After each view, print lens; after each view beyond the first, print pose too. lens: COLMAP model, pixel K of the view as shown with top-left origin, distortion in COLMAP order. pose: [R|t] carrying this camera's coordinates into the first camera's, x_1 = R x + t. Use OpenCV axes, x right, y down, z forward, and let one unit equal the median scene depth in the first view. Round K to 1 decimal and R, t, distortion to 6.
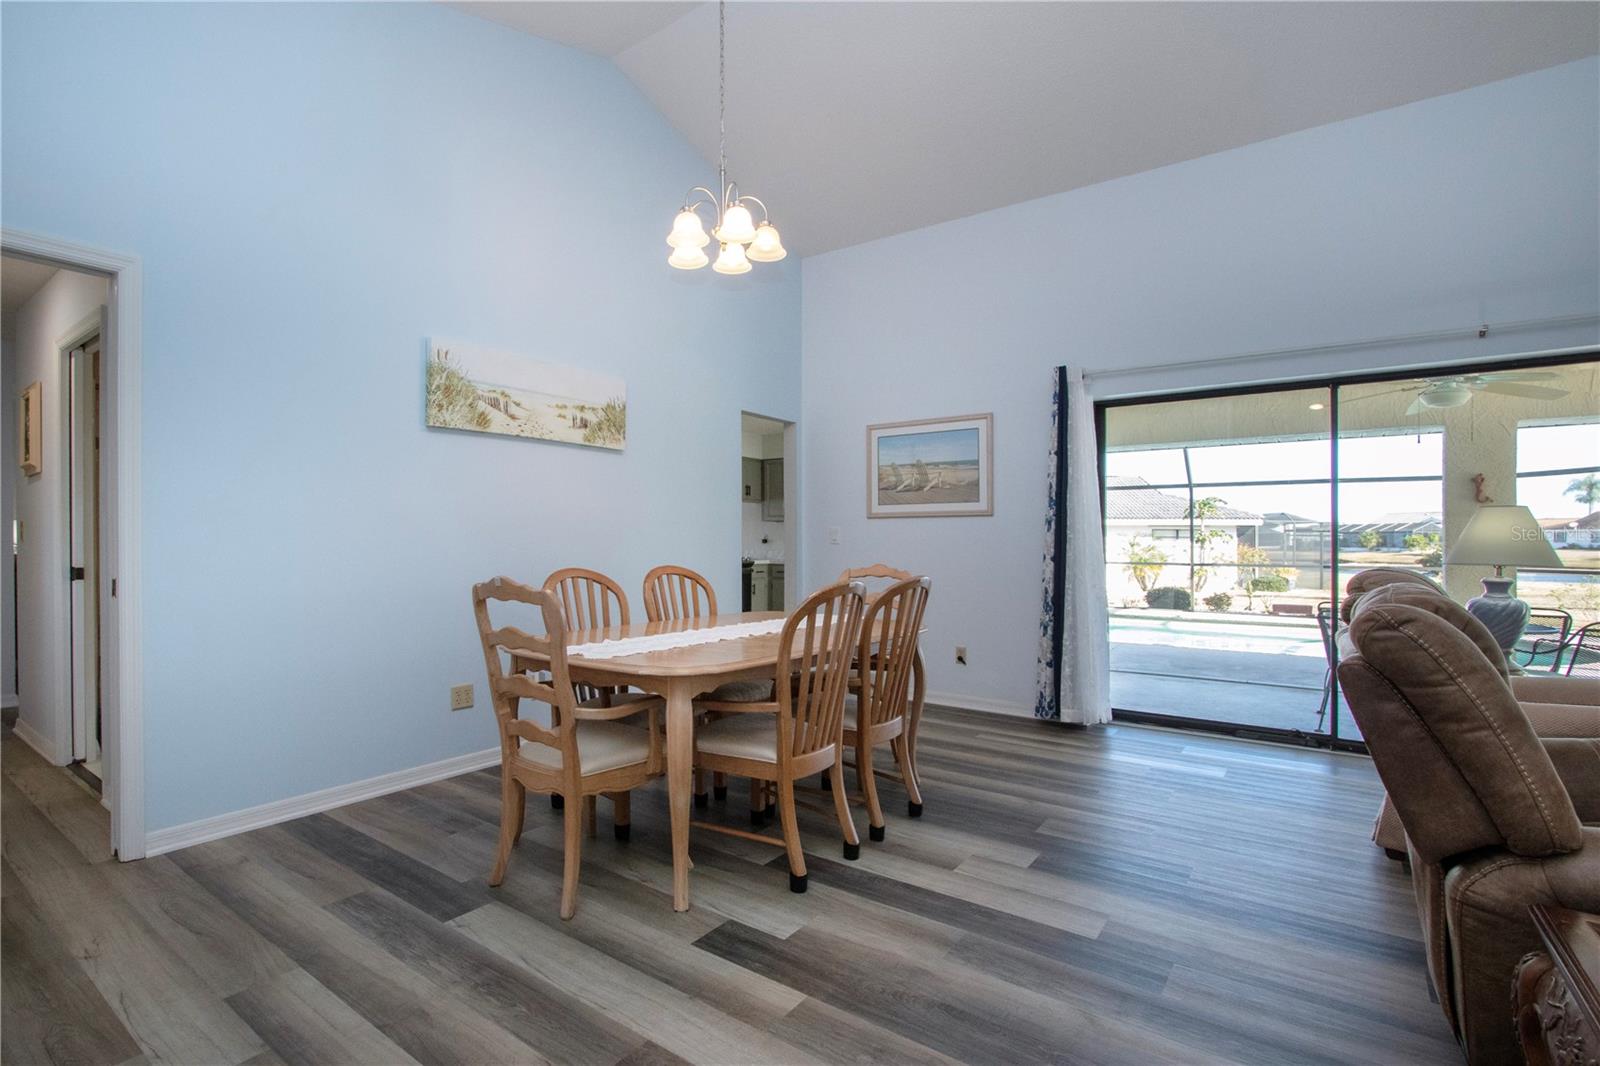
lens RADIAL K [[755.3, 0, 806.3], [0, 755.3, 554.6], [0, 0, 1]] dist [-0.000666, -0.000132]
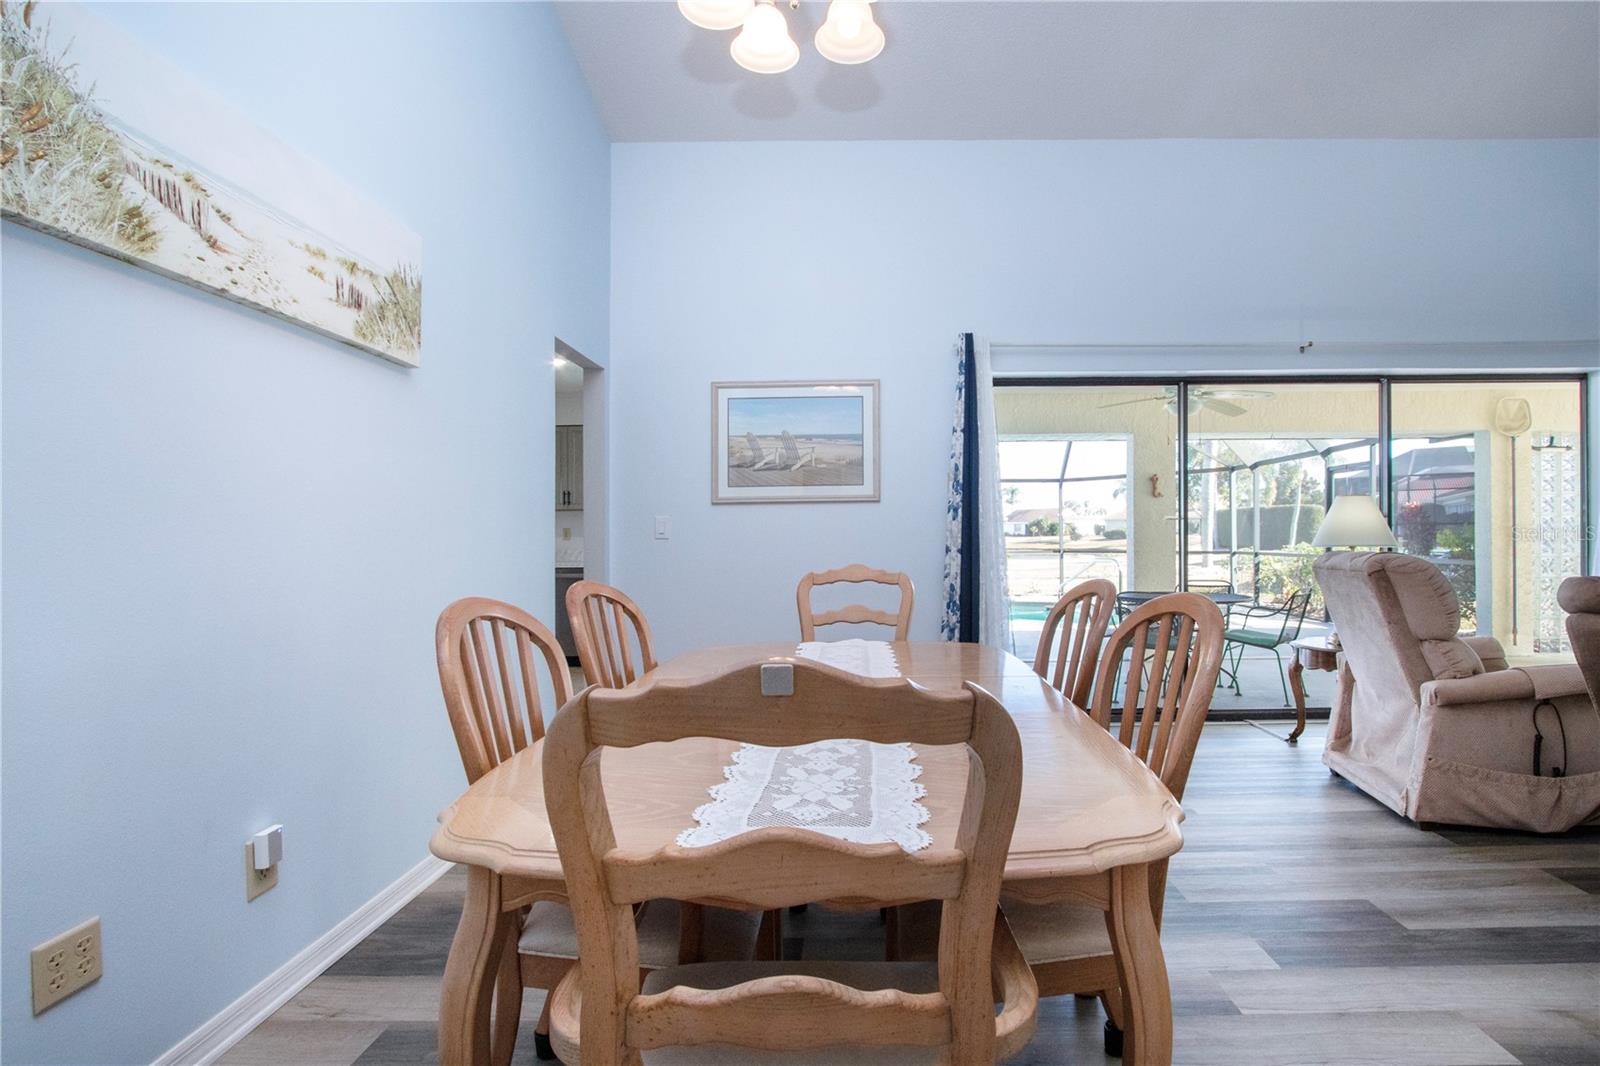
lens RADIAL K [[744.0, 0, 885.5], [0, 744.0, 532.2], [0, 0, 1]] dist [-0.003027, 0.000333]
pose [[0.822006, -0.012298, 0.569347, -0.271769], [0.026043, 0.999533, -0.016011, -0.004851], [-0.568884, 0.027989, 0.821942, 0.387659]]
